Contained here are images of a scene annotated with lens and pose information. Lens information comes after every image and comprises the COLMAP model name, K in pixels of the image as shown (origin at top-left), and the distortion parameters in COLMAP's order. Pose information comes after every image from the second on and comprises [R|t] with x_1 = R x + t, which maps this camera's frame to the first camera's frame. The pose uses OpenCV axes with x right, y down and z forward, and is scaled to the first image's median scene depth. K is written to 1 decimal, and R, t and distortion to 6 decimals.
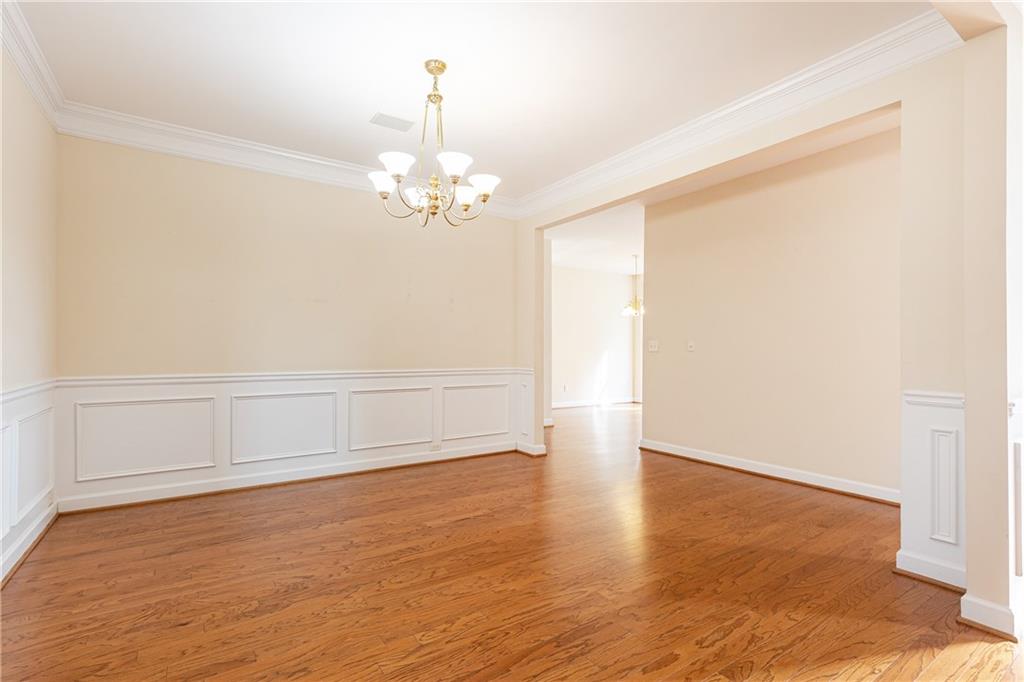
lens RADIAL K [[467.6, 0, 513.3], [0, 467.6, 345.4], [0, 0, 1]] dist [0.008048, -0.001454]
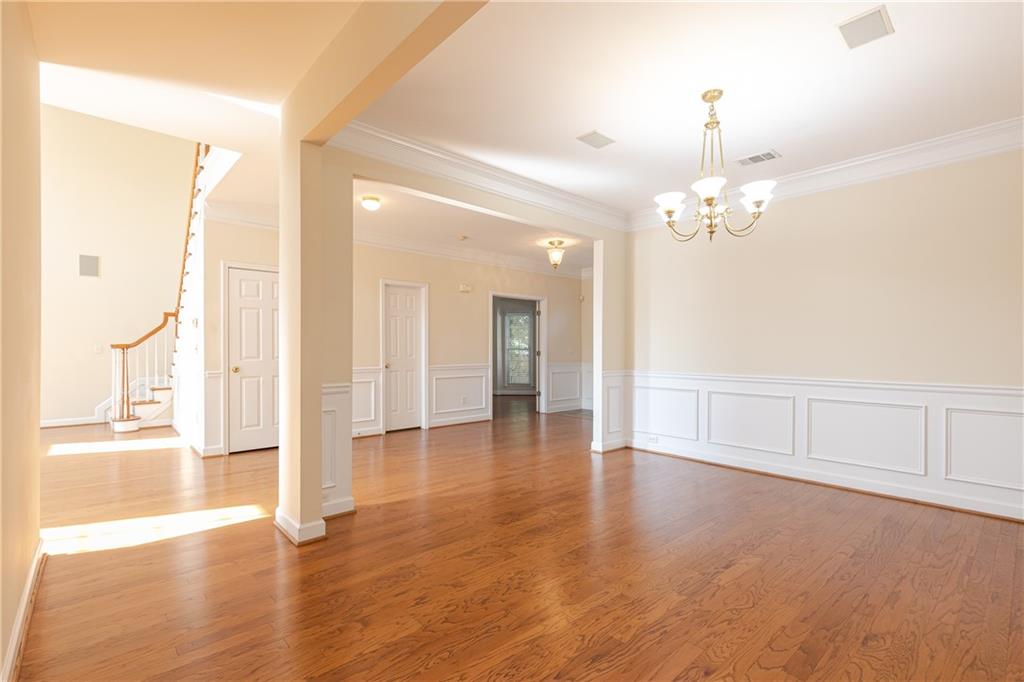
lens RADIAL K [[467.6, 0, 514.3], [0, 467.6, 348.3], [0, 0, 1]] dist [0.008048, -0.001454]
pose [[-0.989643, -0.009190, -0.143257, 0.406409], [-0.007565, 0.999901, -0.011889, -0.002872], [0.143352, -0.010683, -0.989614, 1.841115]]
